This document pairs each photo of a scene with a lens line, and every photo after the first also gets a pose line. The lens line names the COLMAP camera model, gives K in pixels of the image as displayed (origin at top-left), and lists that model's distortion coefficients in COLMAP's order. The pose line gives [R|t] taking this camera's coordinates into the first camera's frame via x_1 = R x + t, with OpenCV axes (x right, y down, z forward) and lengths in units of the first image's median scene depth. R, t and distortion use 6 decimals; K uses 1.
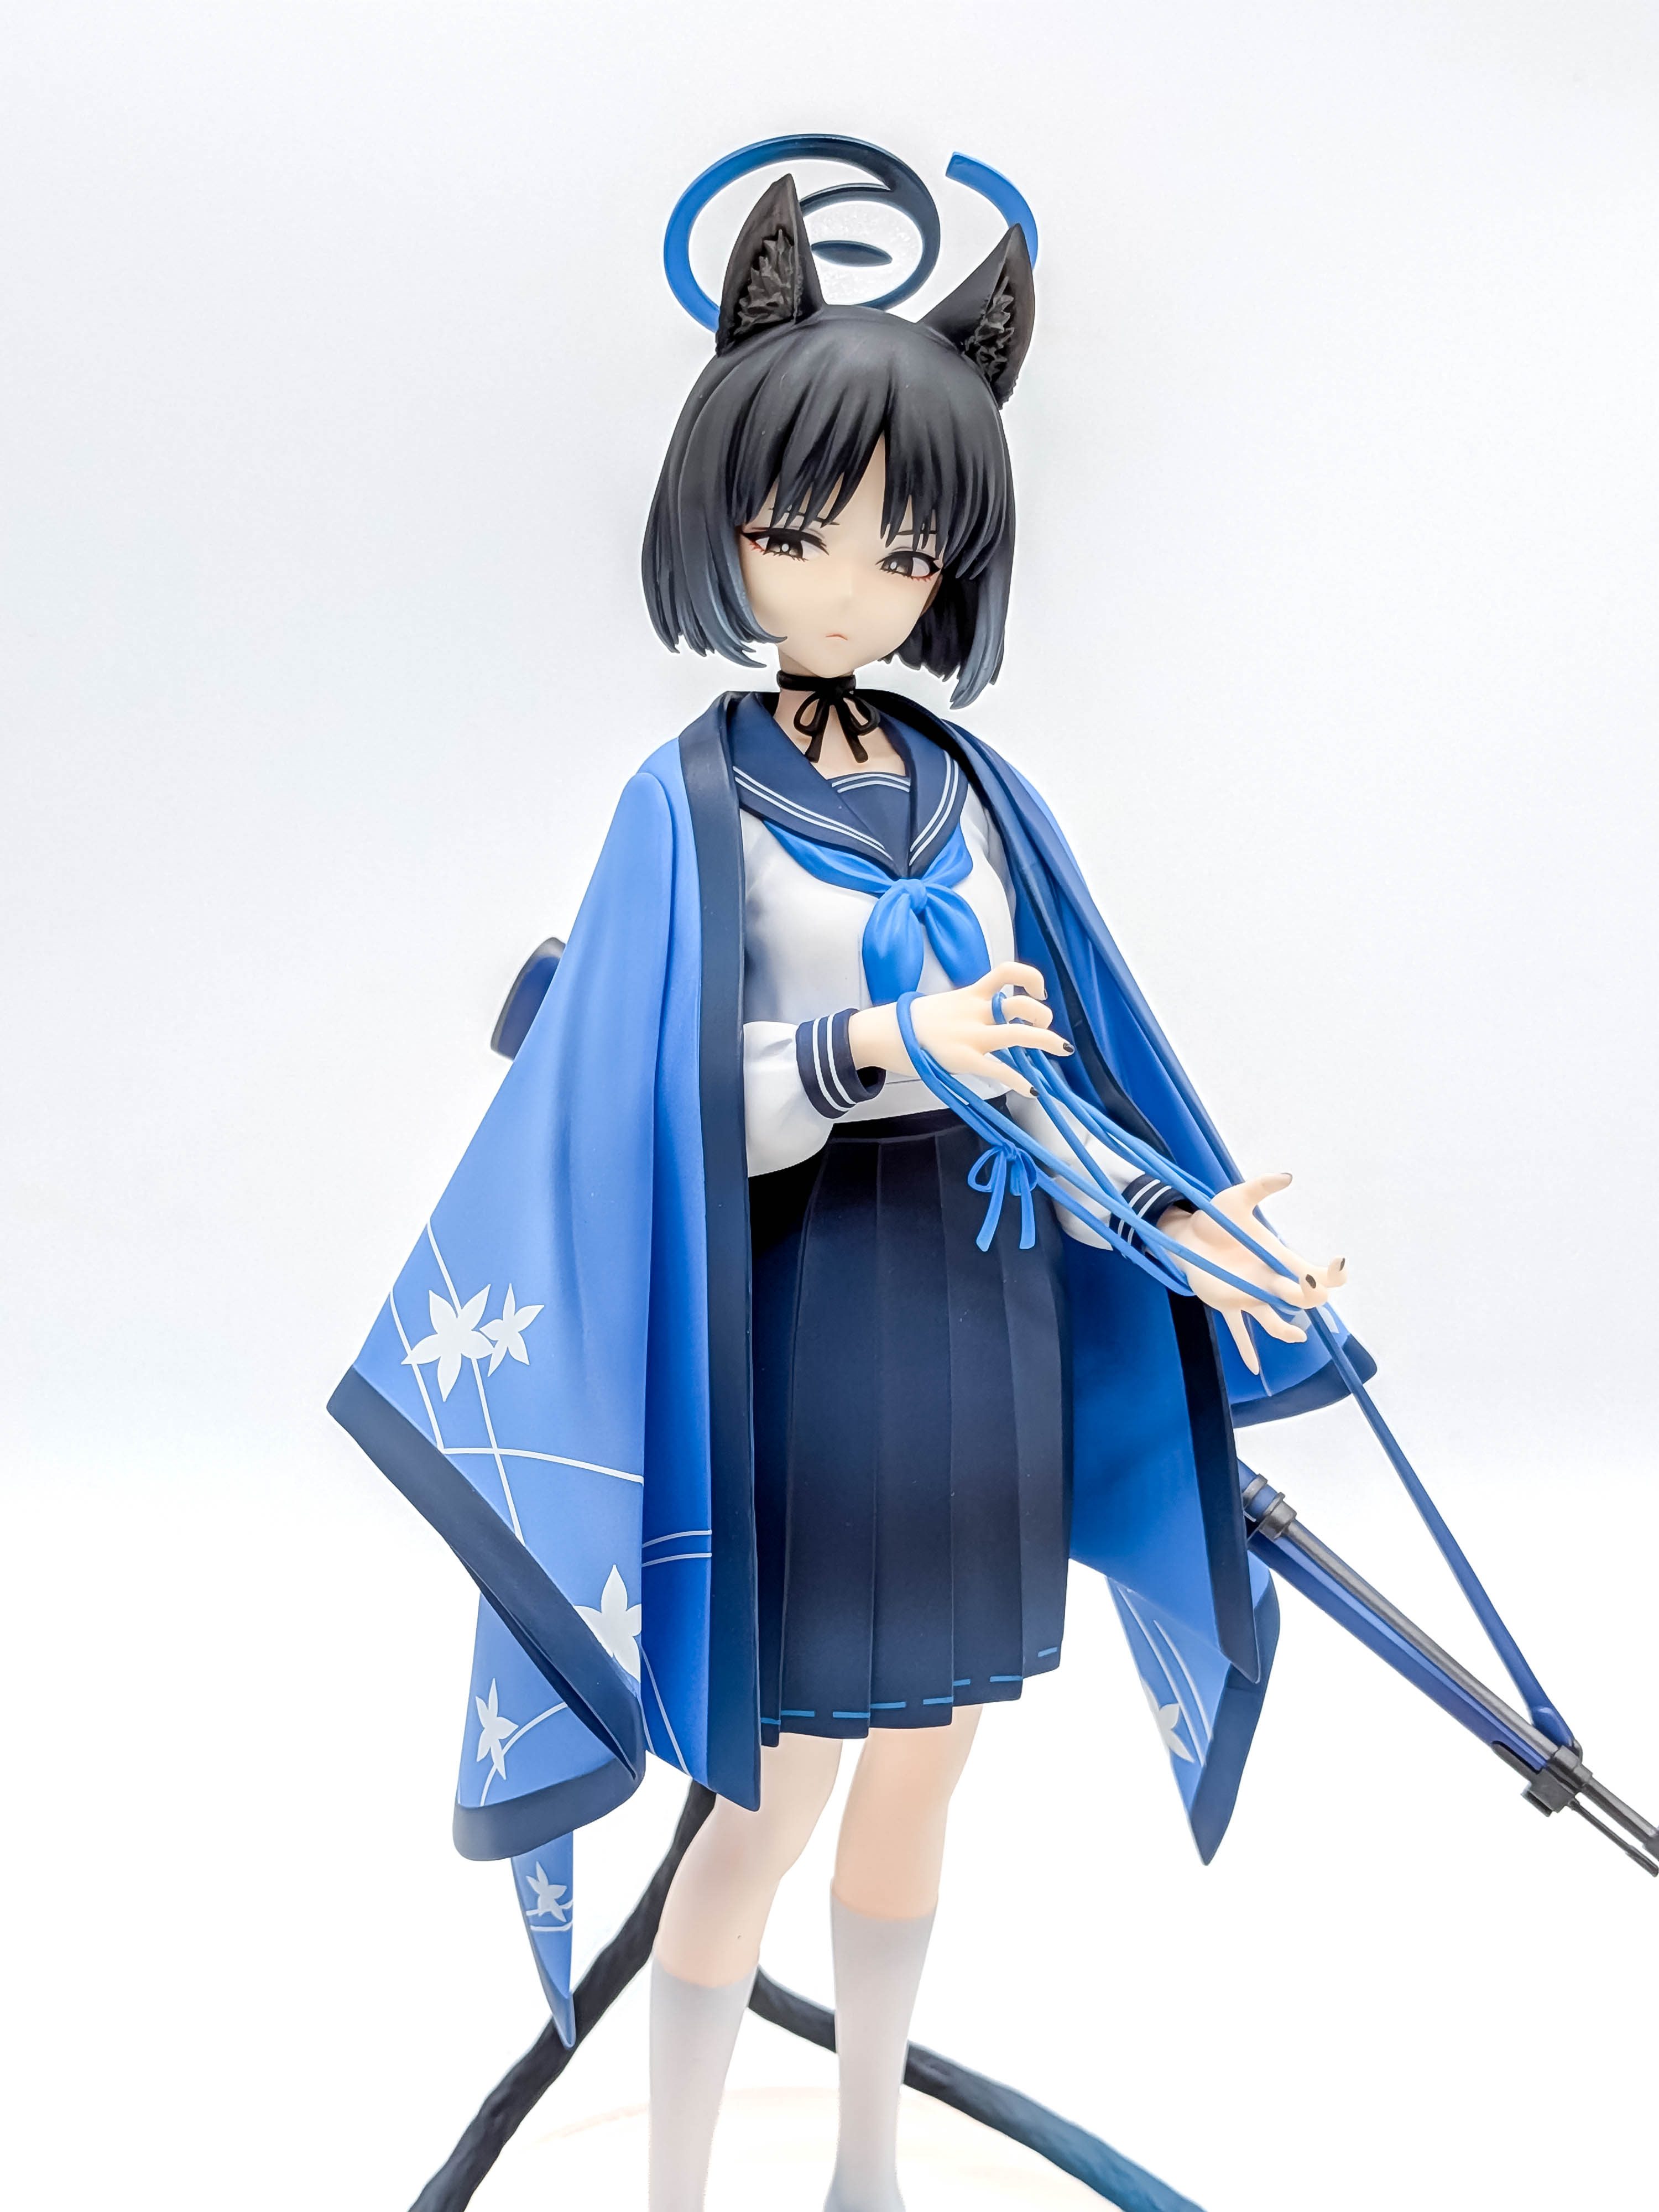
lens RADIAL K [[3197.2, 0, 850.9], [0, 3197.2, 1096.1], [0, 0, 1]] dist [0.094310, 0.000000]
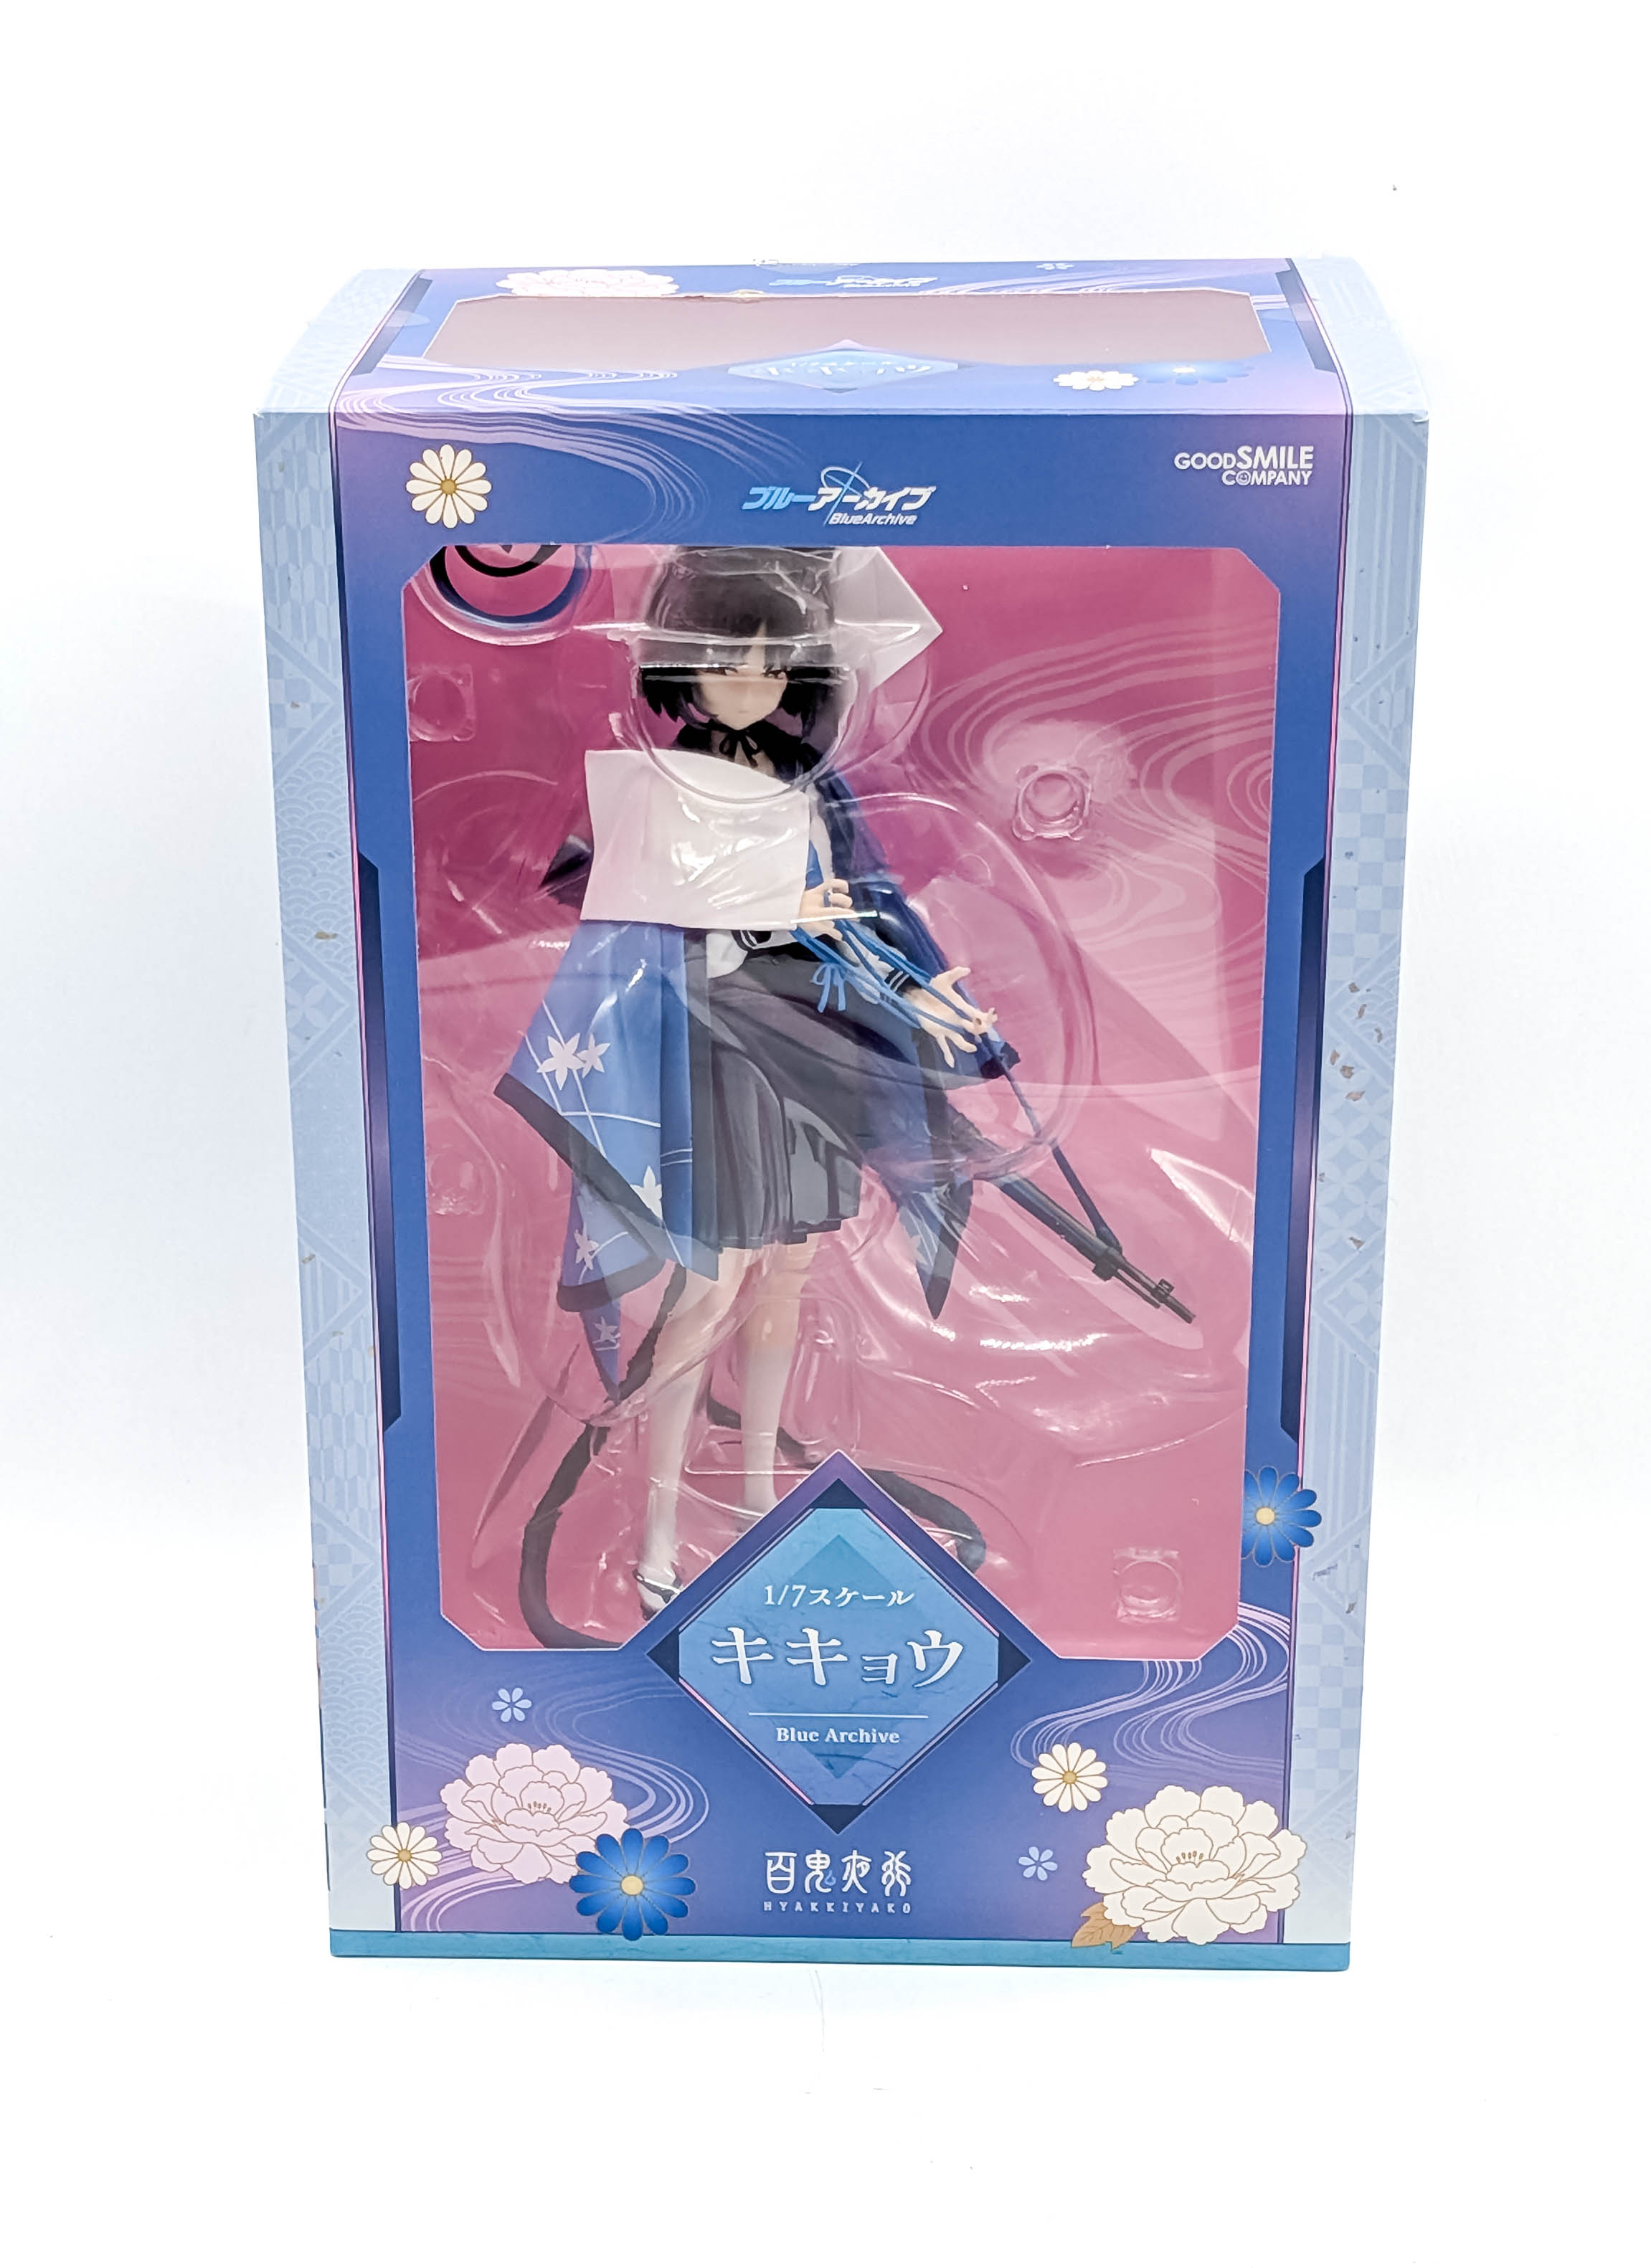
lens RADIAL K [[3926.3, 0, 823.0], [0, 3926.3, 1156.7], [0, 0, 1]] dist [0.264914, 0.000000]
pose [[0.997521, -0.025495, 0.065586, -0.124882], [0.016816, 0.991420, 0.129627, -0.186898], [-0.068328, -0.128203, 0.989391, -1.517191]]
